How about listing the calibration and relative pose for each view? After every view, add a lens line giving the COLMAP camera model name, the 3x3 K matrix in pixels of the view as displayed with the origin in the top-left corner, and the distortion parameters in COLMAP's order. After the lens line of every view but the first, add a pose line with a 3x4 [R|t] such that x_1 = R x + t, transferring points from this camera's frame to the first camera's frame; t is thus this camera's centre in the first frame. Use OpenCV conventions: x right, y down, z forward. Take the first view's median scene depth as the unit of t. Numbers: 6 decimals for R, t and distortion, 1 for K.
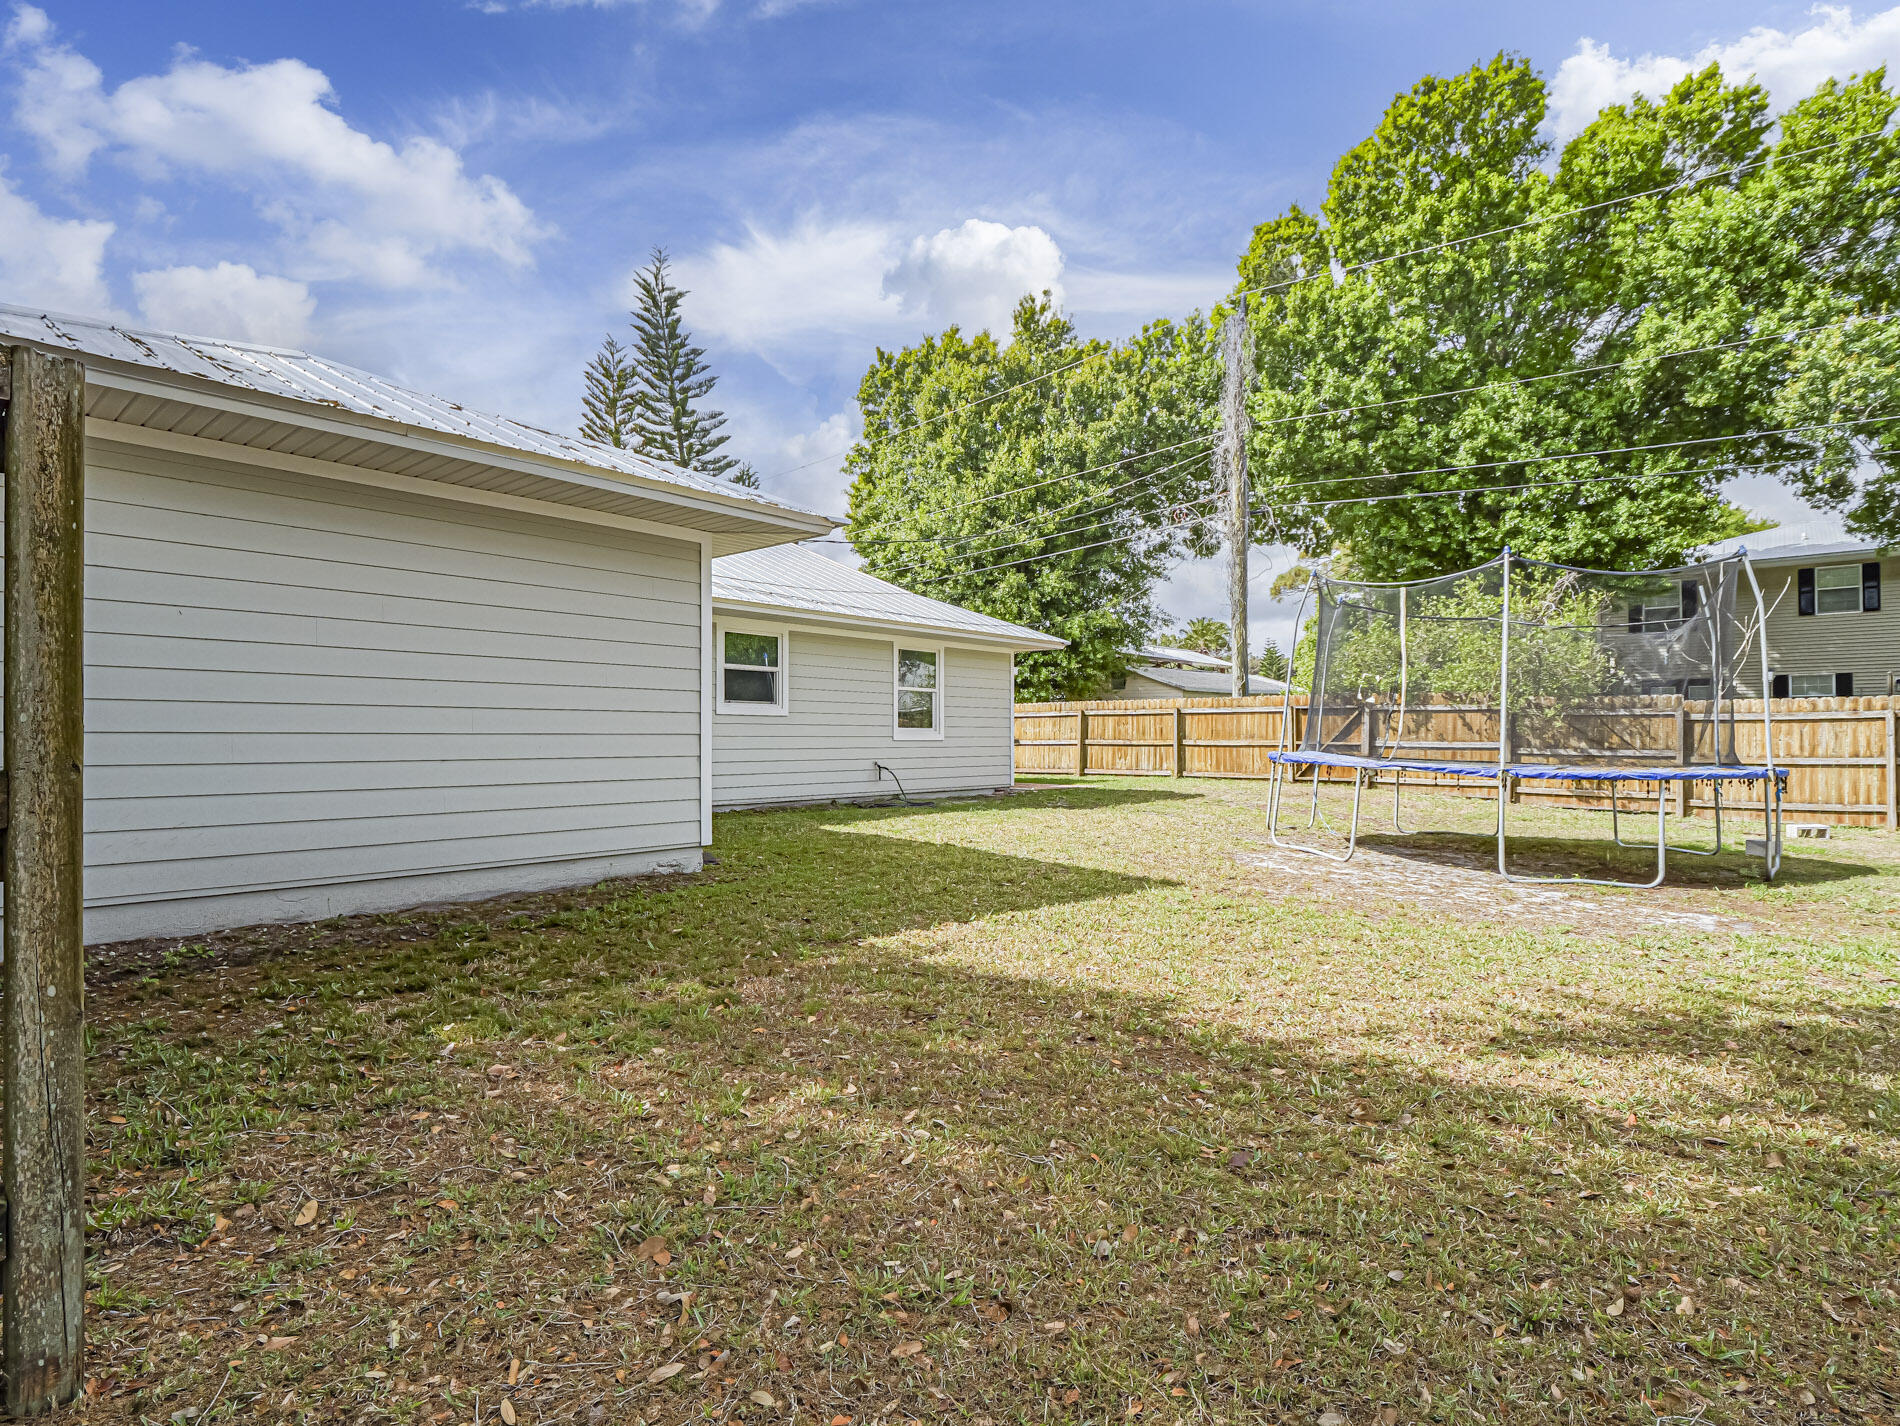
lens RADIAL K [[984.9, 0, 958.0], [0, 984.9, 726.0], [0, 0, 1]] dist [-0.003135, 0.000251]
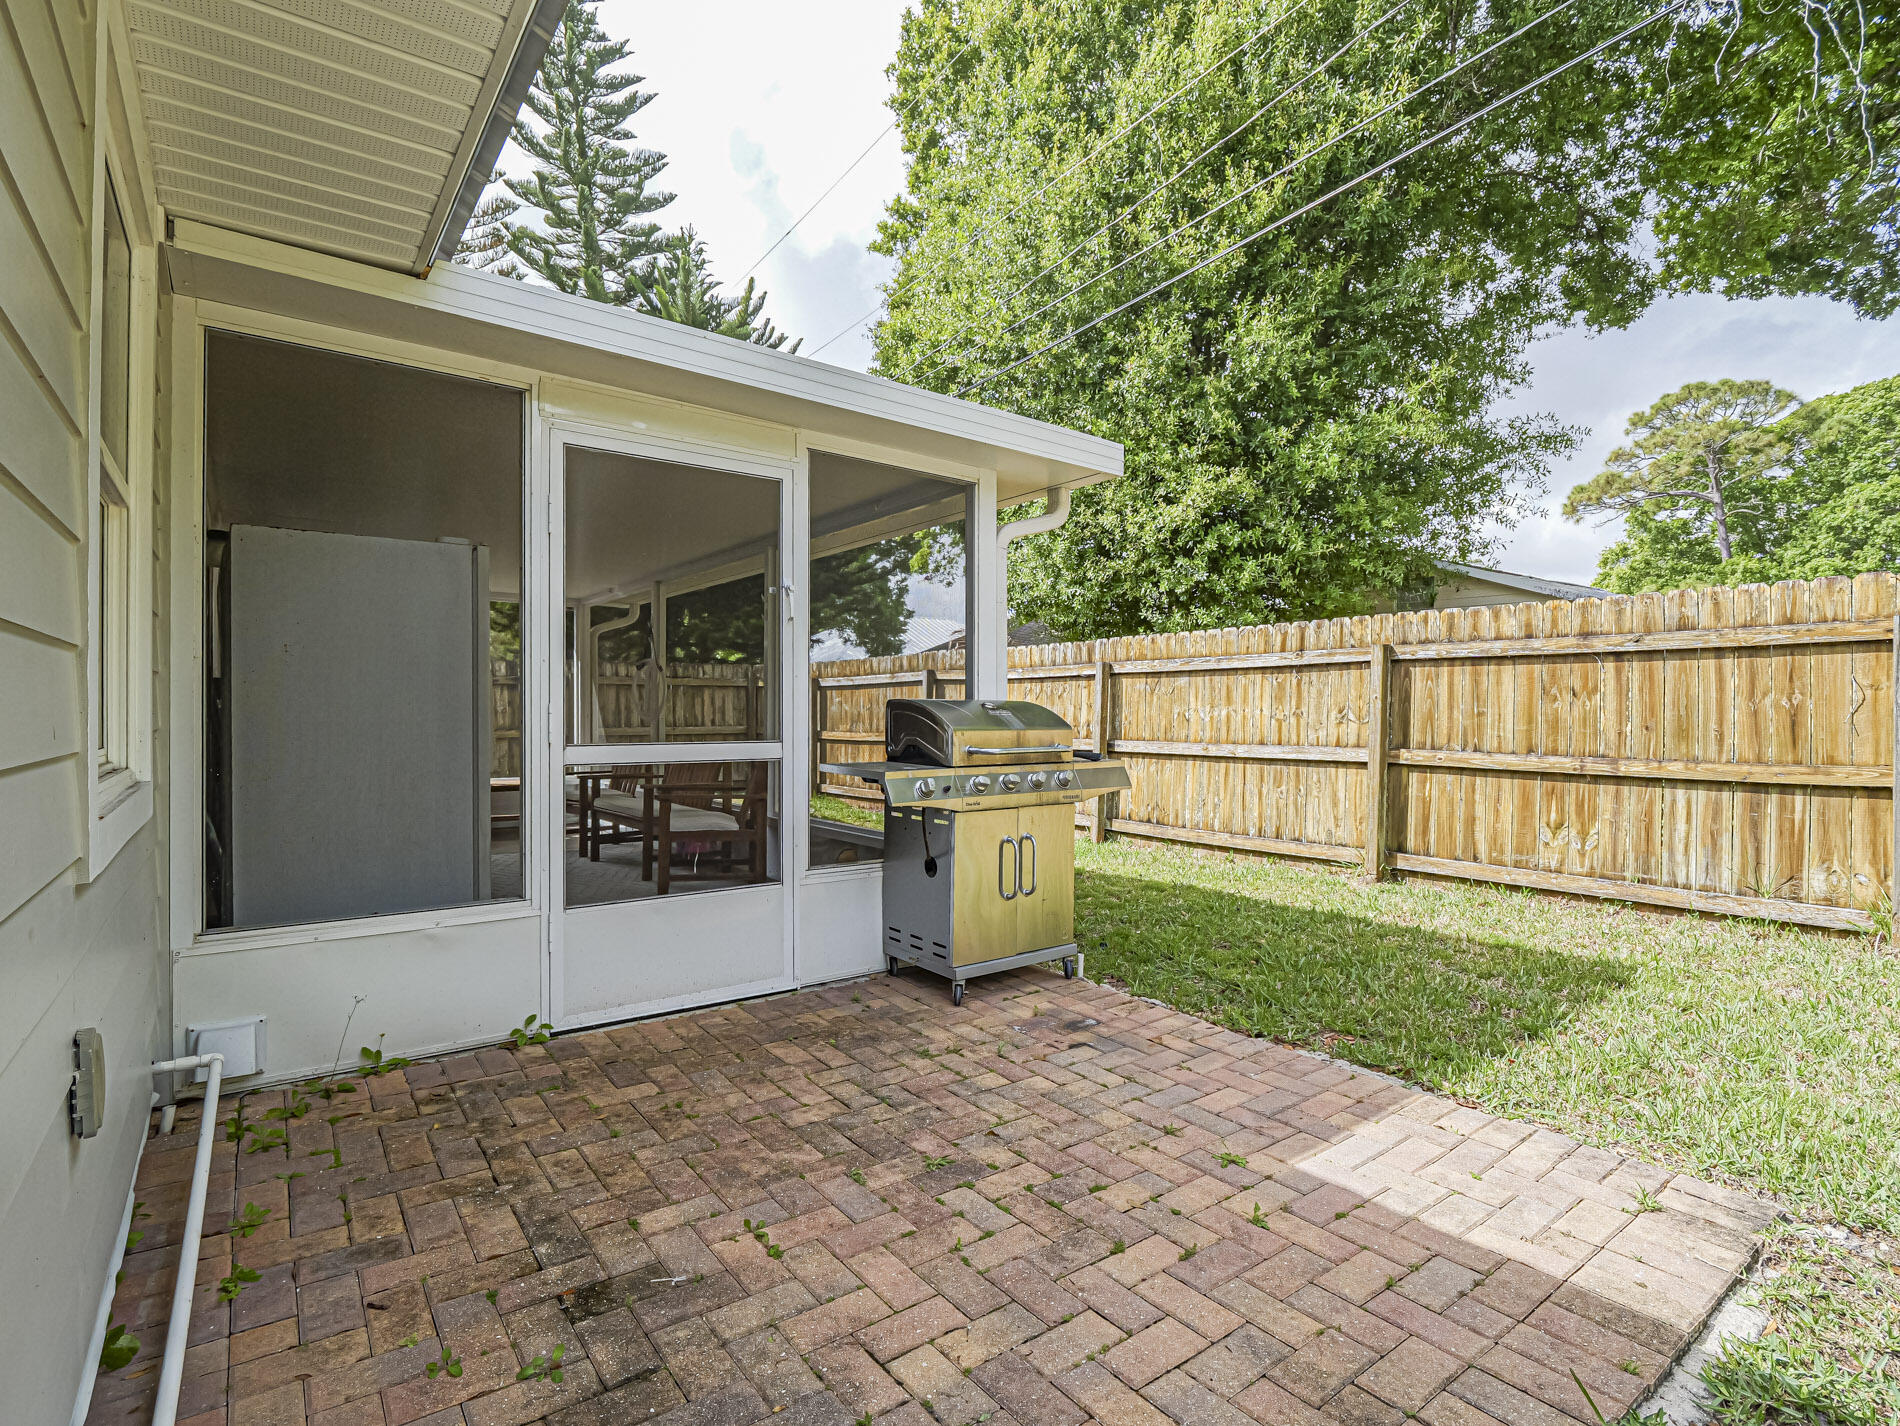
lens RADIAL K [[949.0, 0, 953.6], [0, 949.0, 707.9], [0, 0, 1]] dist [-0.013277, -0.000654]
pose [[0.979088, 0.000120, -0.203437, 0.048907], [0.002308, 0.999929, 0.011694, -0.001009], [0.203424, -0.011919, 0.979018, 0.585131]]
